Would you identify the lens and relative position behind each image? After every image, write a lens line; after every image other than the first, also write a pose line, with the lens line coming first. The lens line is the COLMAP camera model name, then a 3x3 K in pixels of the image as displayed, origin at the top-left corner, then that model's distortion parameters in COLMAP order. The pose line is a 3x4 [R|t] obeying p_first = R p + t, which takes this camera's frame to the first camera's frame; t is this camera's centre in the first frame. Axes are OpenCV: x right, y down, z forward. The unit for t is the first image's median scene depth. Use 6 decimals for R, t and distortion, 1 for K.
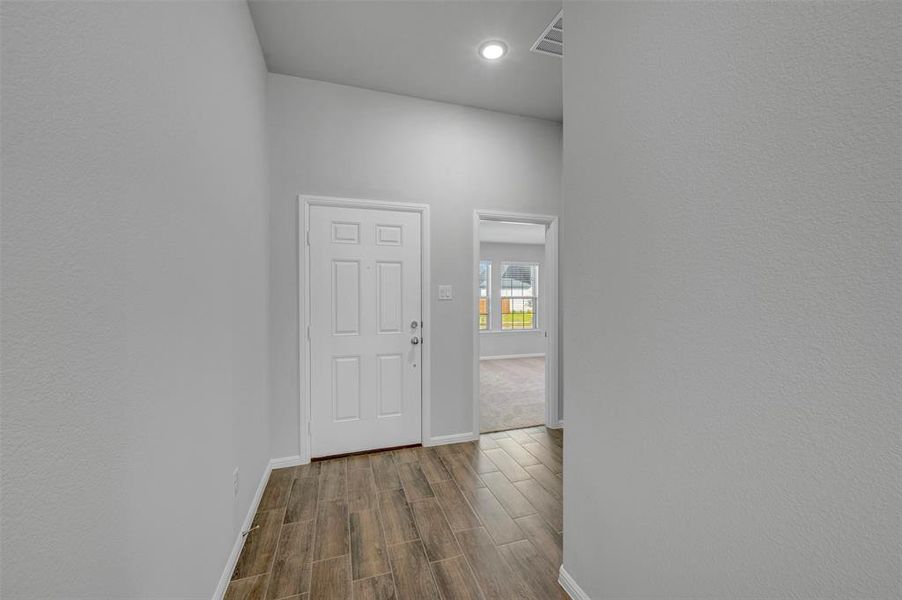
lens RADIAL K [[358.7, 0, 453.3], [0, 358.7, 299.2], [0, 0, 1]] dist [0.001392, 0.000198]
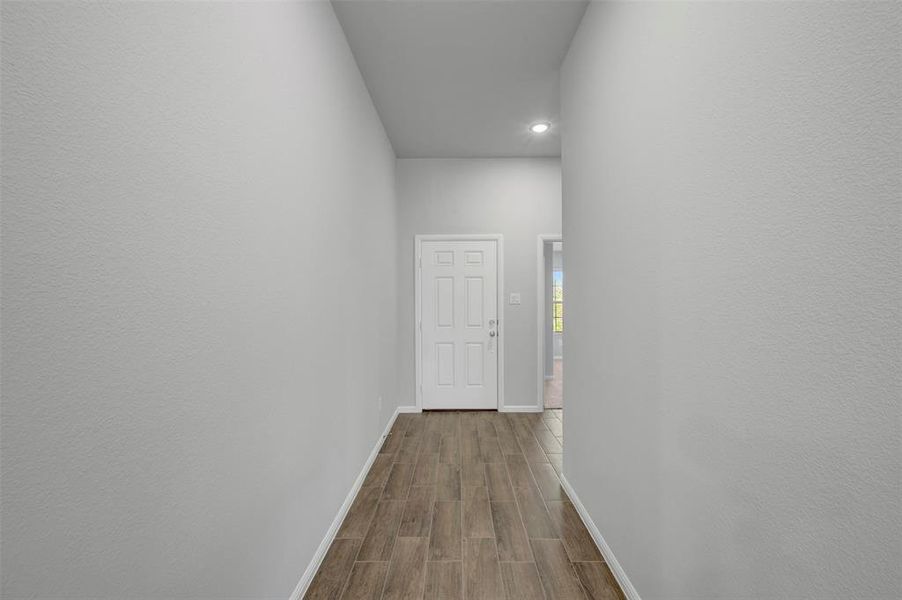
lens RADIAL K [[358.7, 0, 453.3], [0, 358.7, 299.2], [0, 0, 1]] dist [0.001392, 0.000198]
pose [[0.948593, -0.002033, -0.316492, 0.207076], [-0.000486, 0.999969, -0.007879, -0.007254], [0.316498, 0.007628, 0.948562, -0.394379]]
